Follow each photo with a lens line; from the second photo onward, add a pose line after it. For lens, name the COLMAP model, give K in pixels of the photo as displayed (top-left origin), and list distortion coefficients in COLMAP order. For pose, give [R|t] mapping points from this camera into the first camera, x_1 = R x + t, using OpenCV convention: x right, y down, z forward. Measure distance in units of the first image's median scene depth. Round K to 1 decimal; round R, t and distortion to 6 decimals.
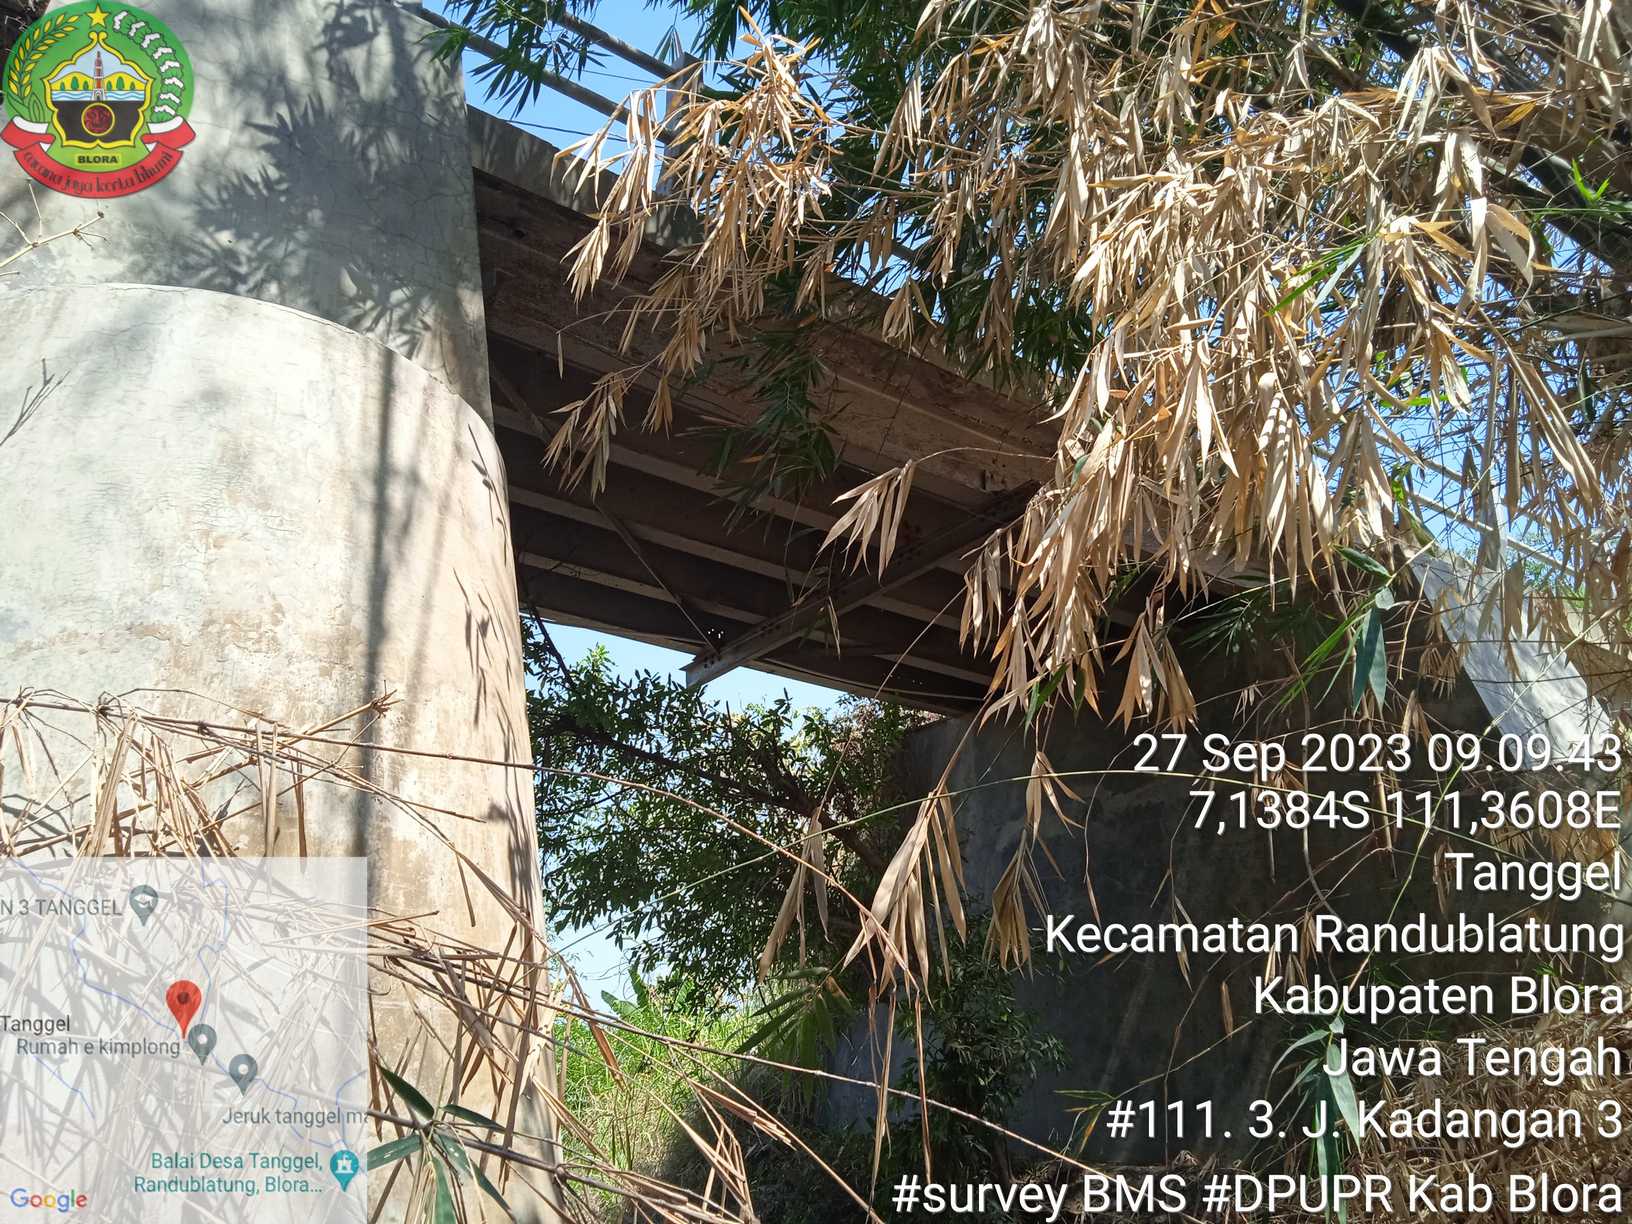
lens RADIAL K [[1310.9, 0, 824.0], [0, 1310.9, 619.4], [0, 0, 1]] dist [0.044427, -0.047879]
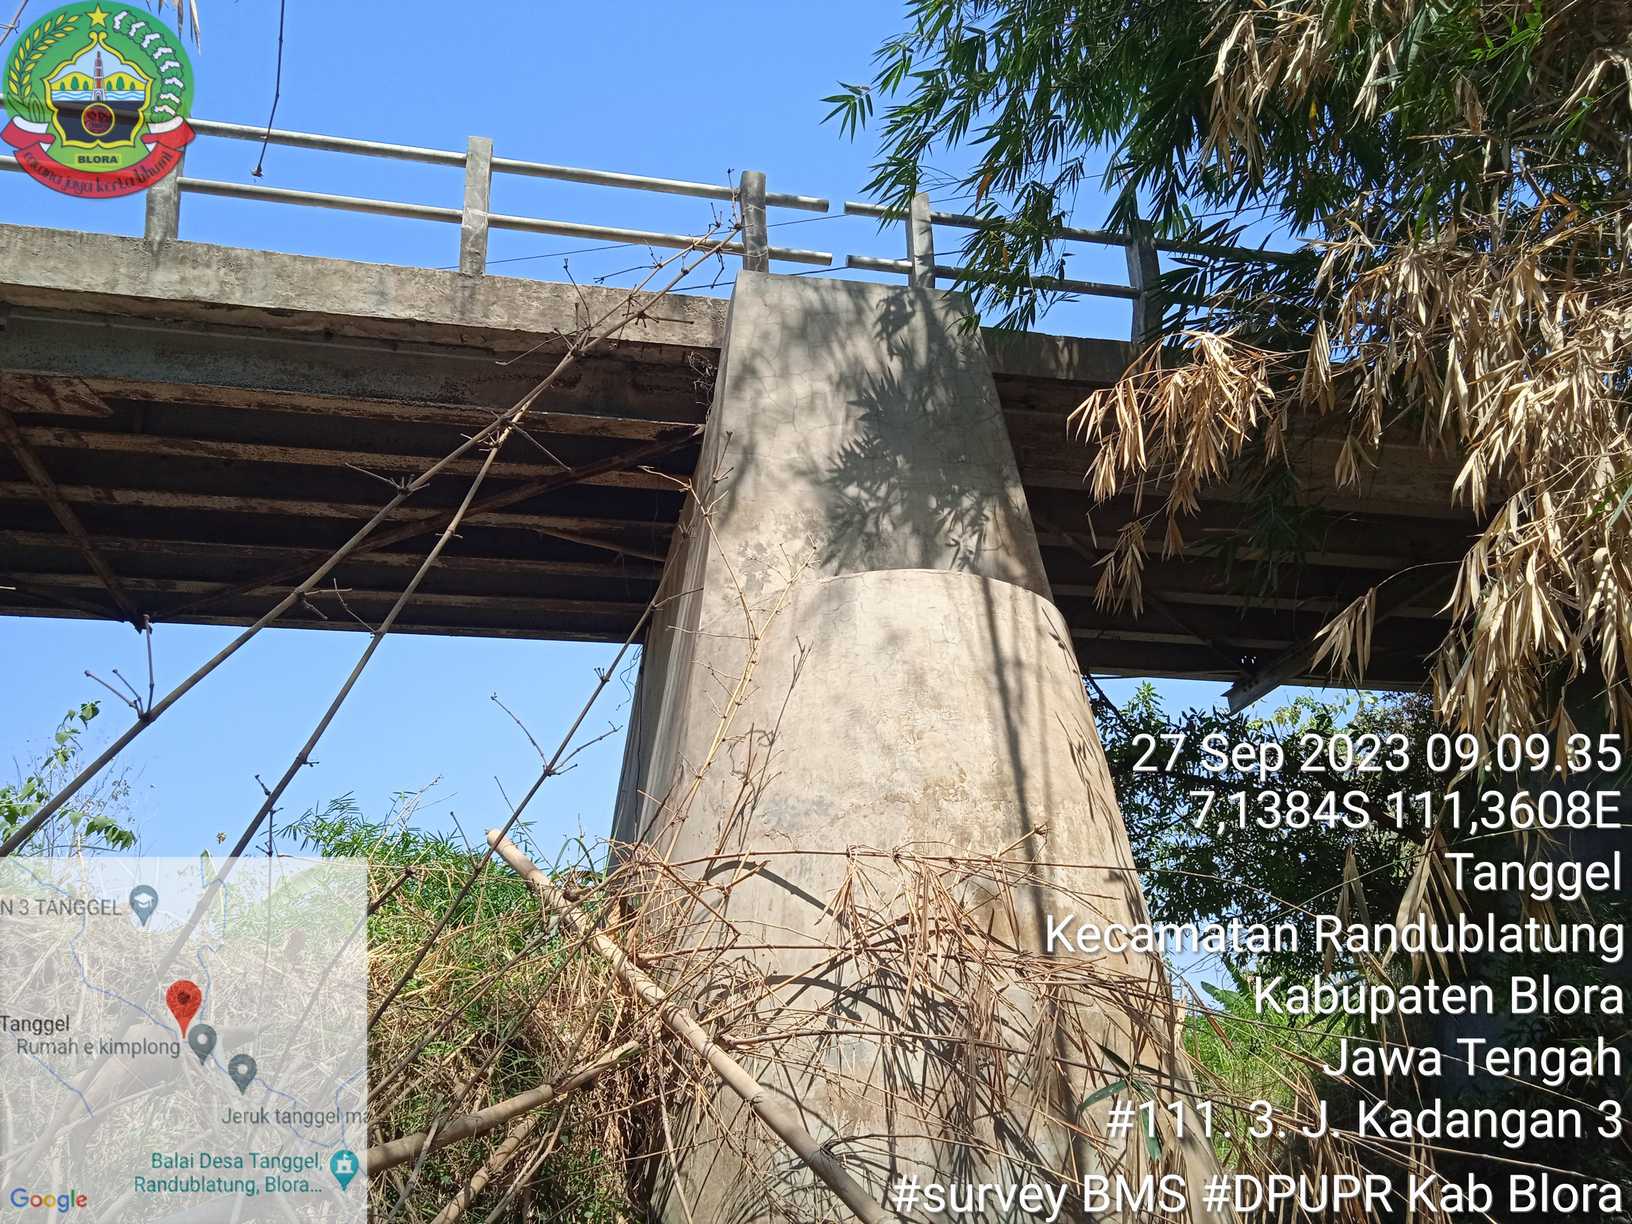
lens RADIAL K [[1346.0, 0, 812.9], [0, 1346.0, 627.0], [0, 0, 1]] dist [0.022385, -0.002472]
pose [[0.906615, -0.167753, -0.387179, 0.085367], [0.173774, 0.984589, -0.019685, -0.169896], [0.384514, -0.049435, 0.921794, -0.547584]]
